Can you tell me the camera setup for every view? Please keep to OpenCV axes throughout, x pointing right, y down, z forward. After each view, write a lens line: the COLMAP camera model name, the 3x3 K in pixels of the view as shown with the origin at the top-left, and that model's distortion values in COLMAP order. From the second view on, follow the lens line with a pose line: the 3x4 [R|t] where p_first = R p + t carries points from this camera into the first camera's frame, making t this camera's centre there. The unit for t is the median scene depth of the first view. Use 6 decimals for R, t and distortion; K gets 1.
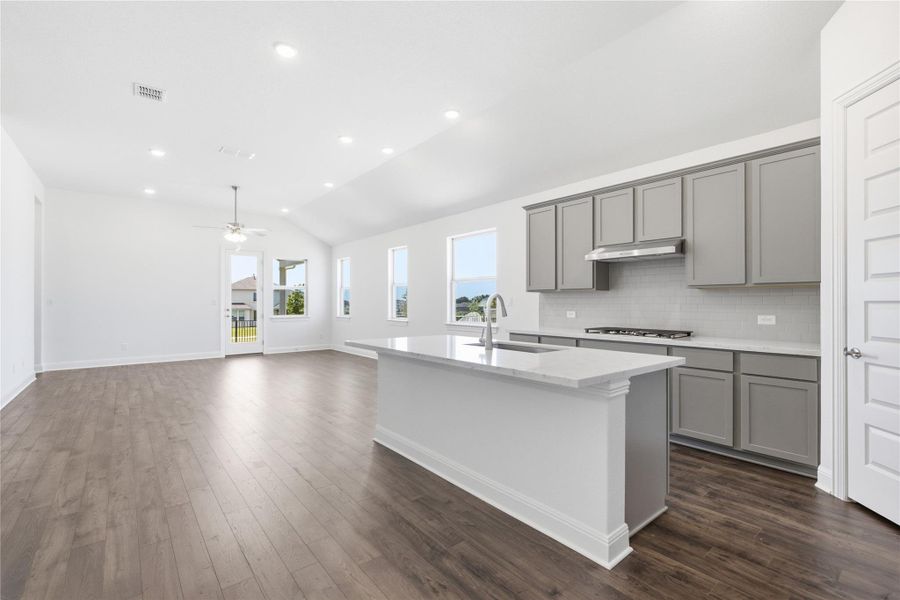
lens RADIAL K [[411.9, 0, 449.7], [0, 411.9, 300.4], [0, 0, 1]] dist [-0.002785, 0.001376]
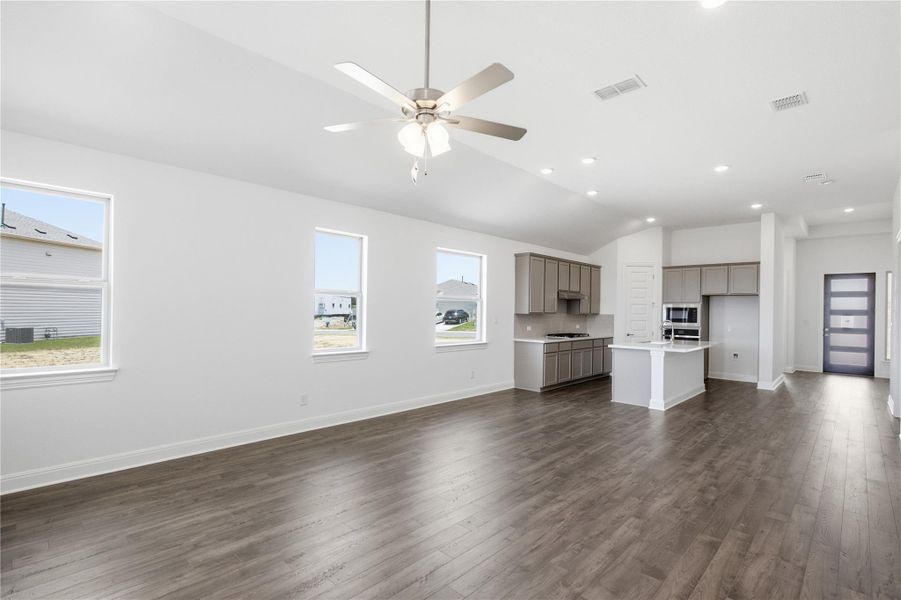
lens RADIAL K [[412.4, 0, 470.9], [0, 412.4, 309.2], [0, 0, 1]] dist [-0.002785, 0.001376]
pose [[-0.142139, 0.003588, 0.989840, -1.304960], [-0.018636, 0.999806, -0.006300, -0.026140], [-0.989671, -0.019342, -0.142045, 1.549701]]
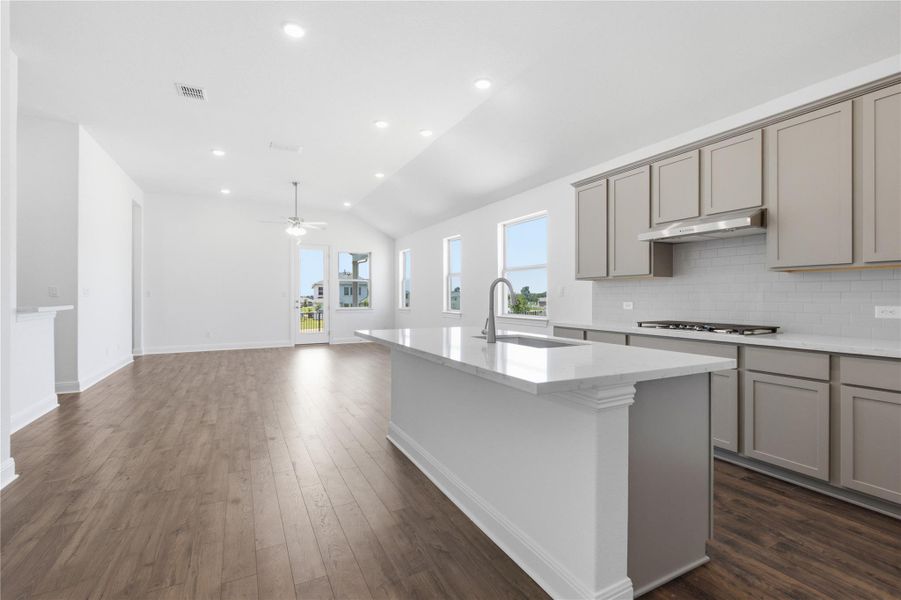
lens RADIAL K [[412.4, 0, 450.2], [0, 412.4, 296.2], [0, 0, 1]] dist [-0.002785, 0.001376]
pose [[0.978933, 0.000489, -0.204180, 0.115901], [0.000207, 0.999994, 0.003388, 0.012233], [0.204181, -0.003358, 0.978927, 0.089710]]
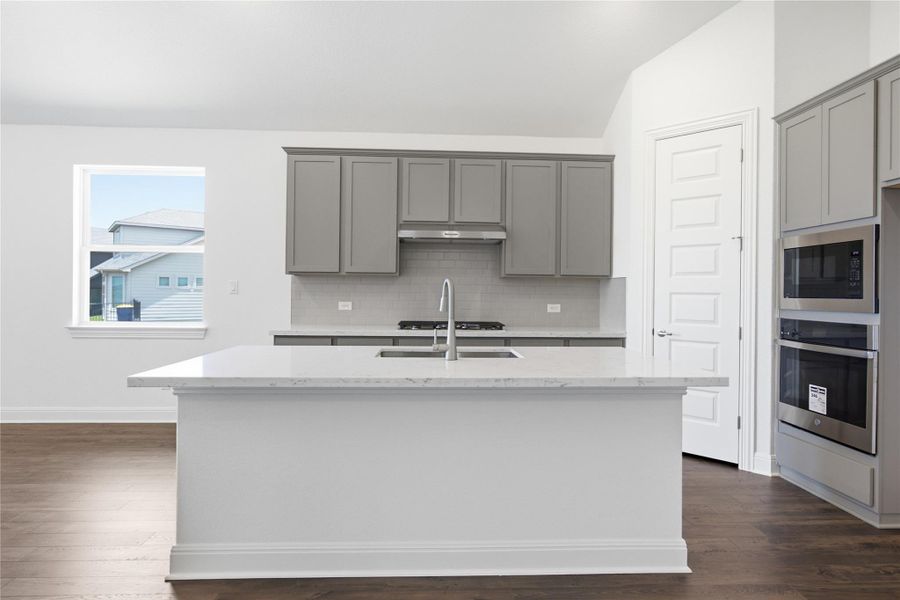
lens RADIAL K [[511.1, 0, 456.9], [0, 511.1, 291.6], [0, 0, 1]] dist [0.005221, -0.002641]
pose [[0.589431, 0.005681, 0.807799, -0.368214], [-0.015073, 0.999879, 0.003966, 0.001265], [-0.807678, -0.014514, 0.589445, 0.305648]]
